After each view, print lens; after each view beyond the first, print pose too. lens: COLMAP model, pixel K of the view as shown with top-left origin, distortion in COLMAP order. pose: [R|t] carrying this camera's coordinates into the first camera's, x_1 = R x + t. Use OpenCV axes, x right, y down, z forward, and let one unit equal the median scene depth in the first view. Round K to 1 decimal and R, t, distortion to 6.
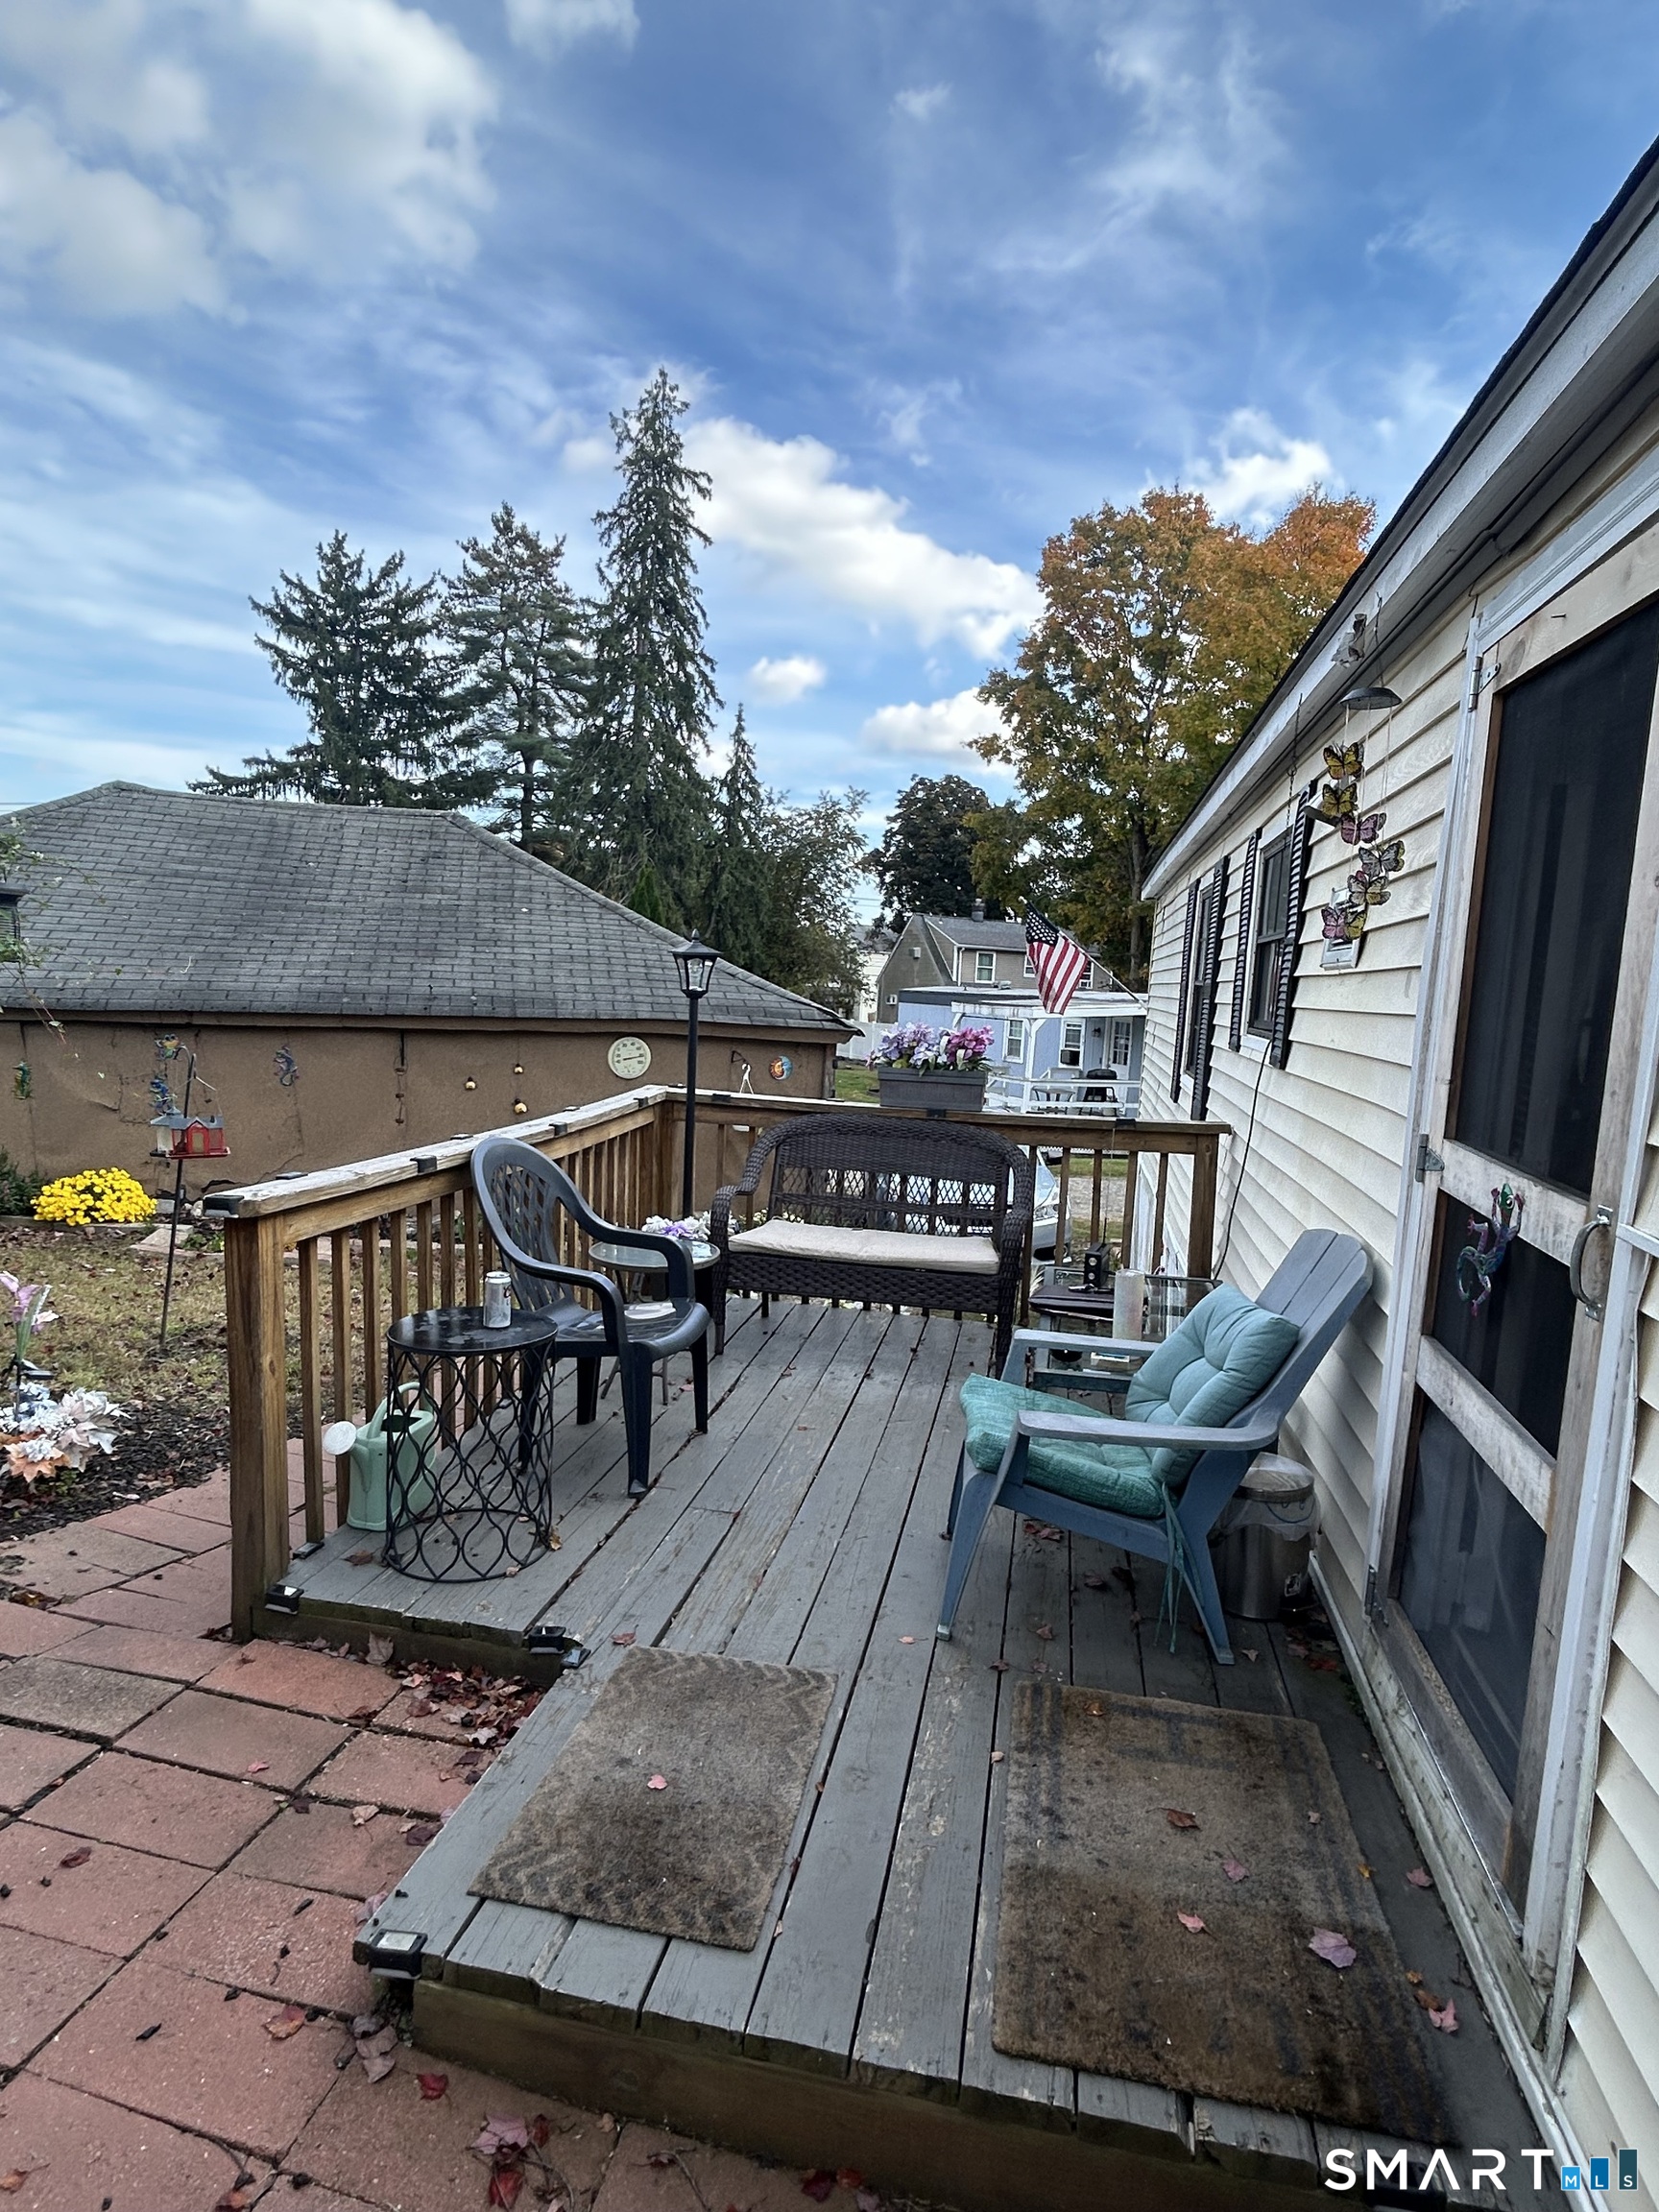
lens RADIAL K [[1175.4, 0, 835.0], [0, 1175.4, 1105.3], [0, 0, 1]] dist [0.000188, 0.060317]
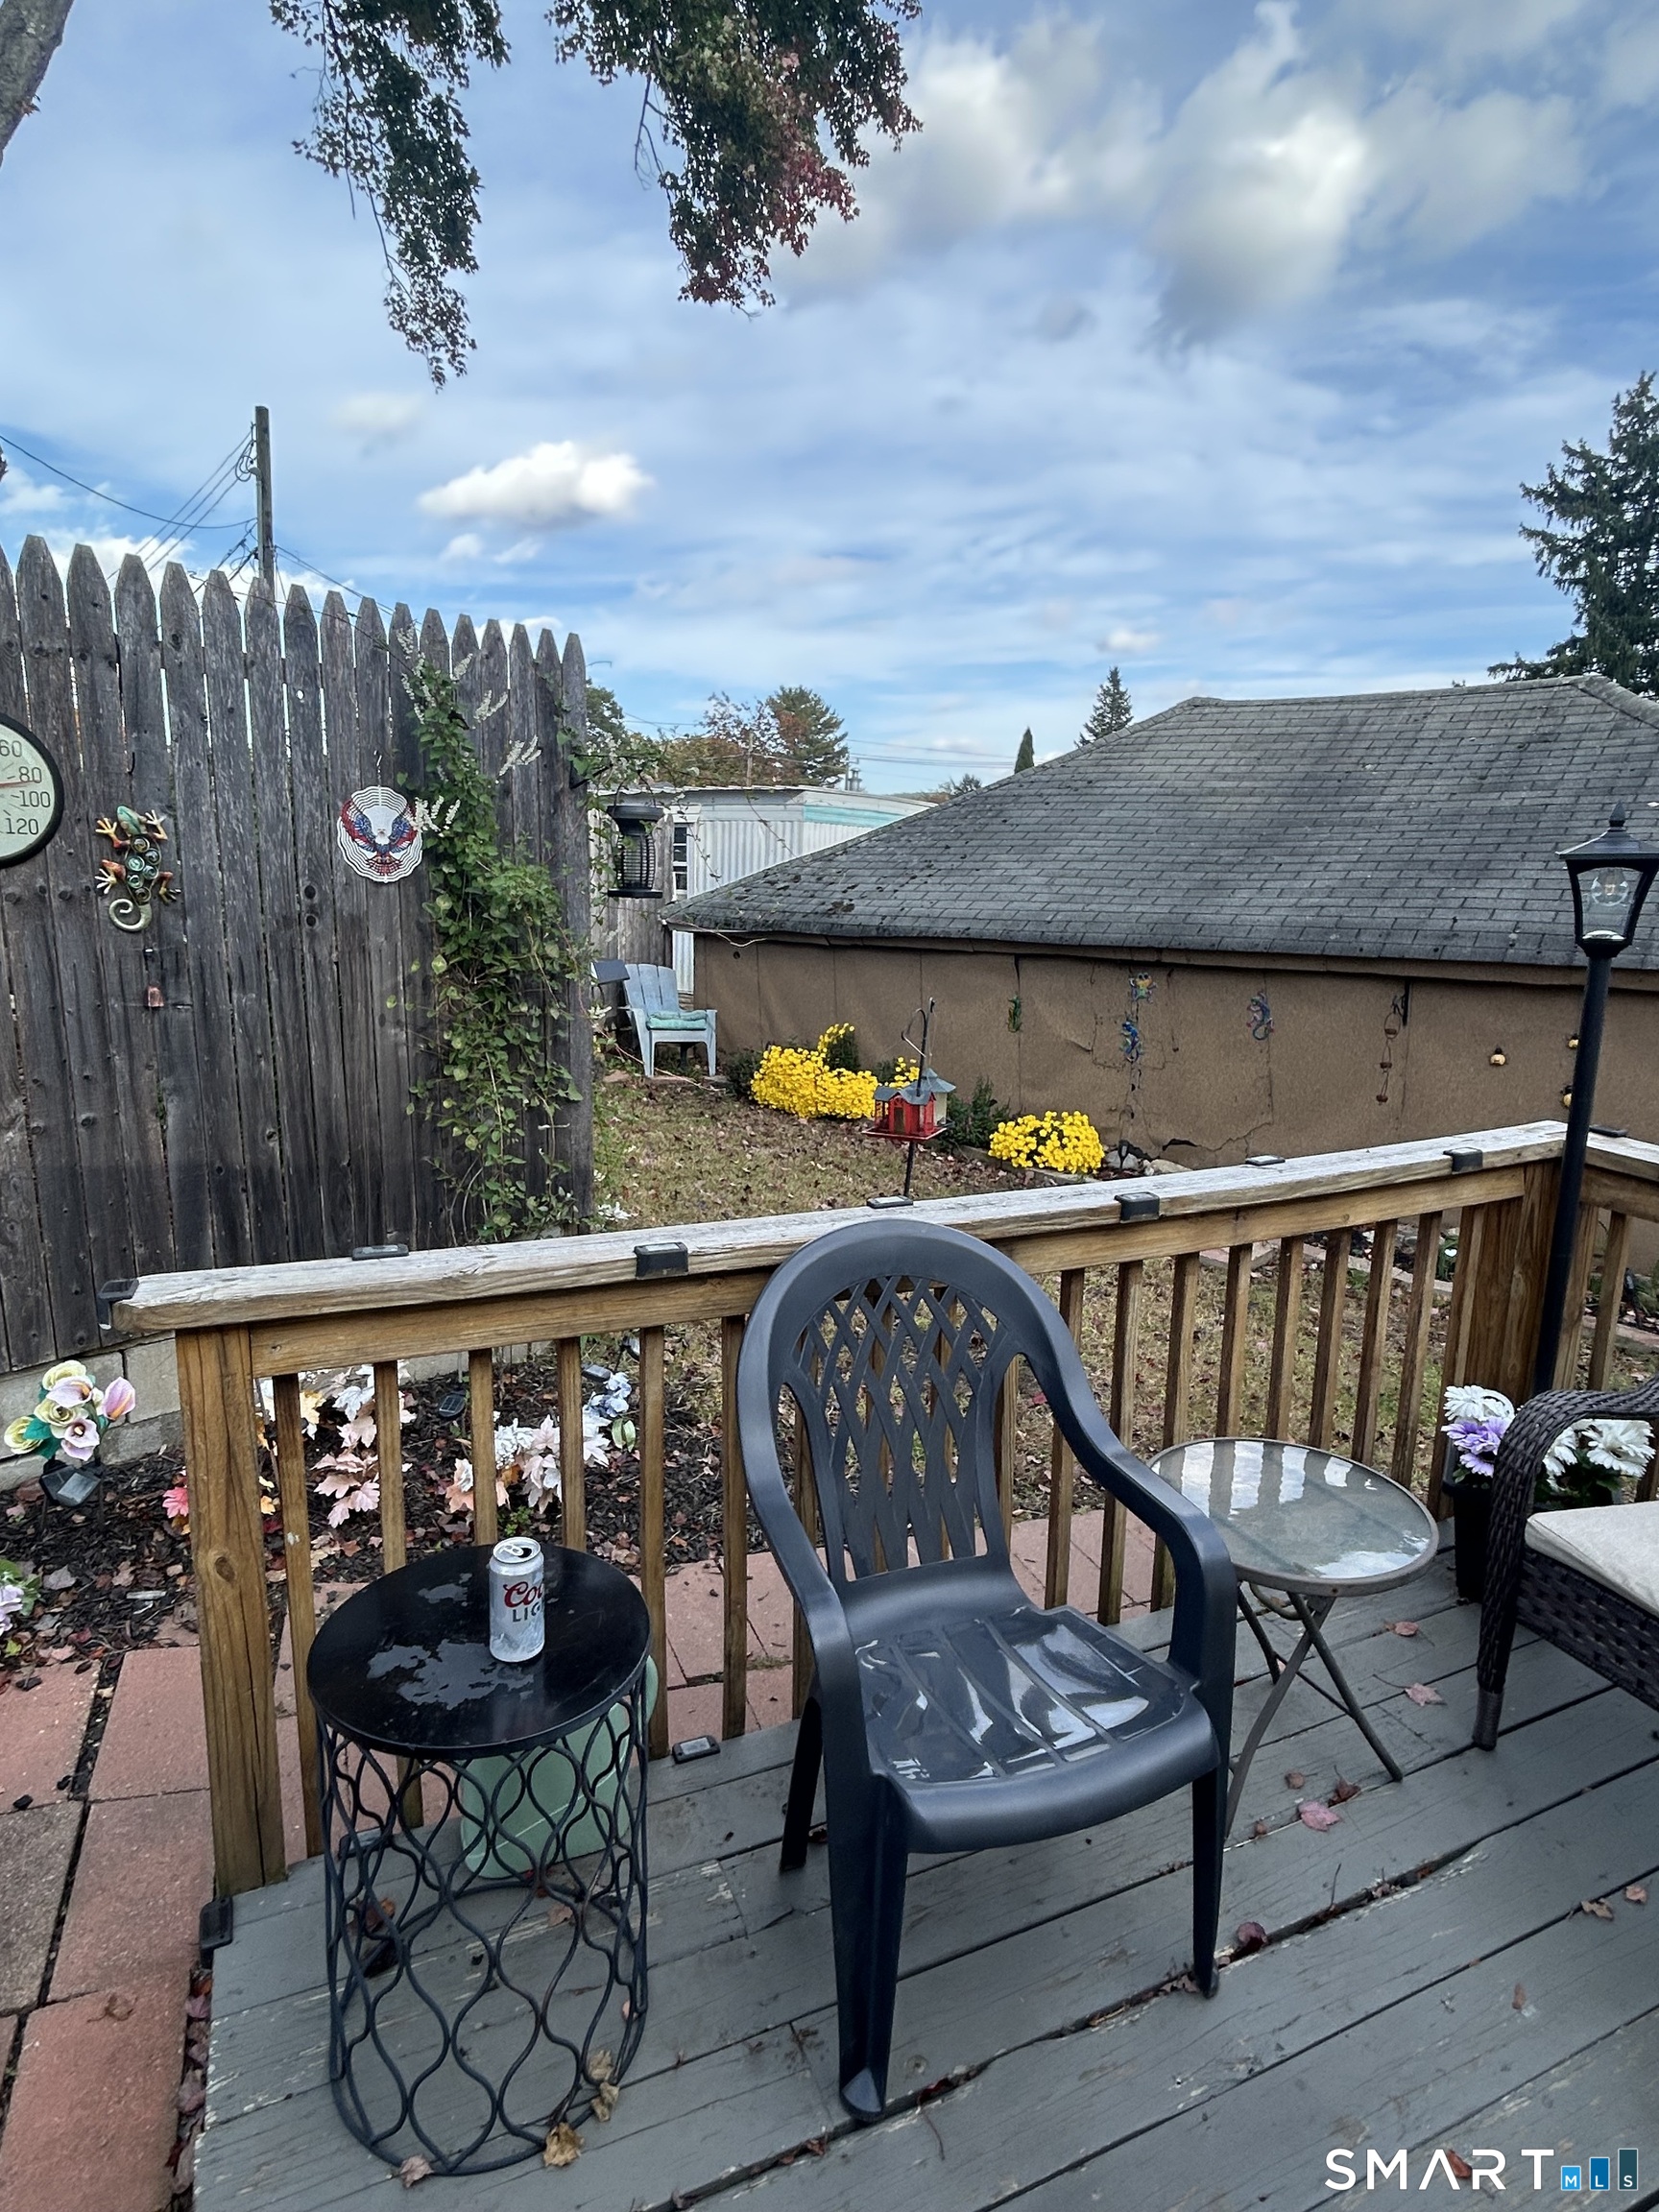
lens RADIAL K [[1199.6, 0, 823.0], [0, 1199.6, 1108.9], [0, 0, 1]] dist [0.001257, -0.002522]
pose [[0.572180, 0.133567, -0.809179, 0.042669], [-0.084647, 0.990998, 0.103724, -0.026080], [0.815748, 0.009146, 0.578335, 0.228657]]
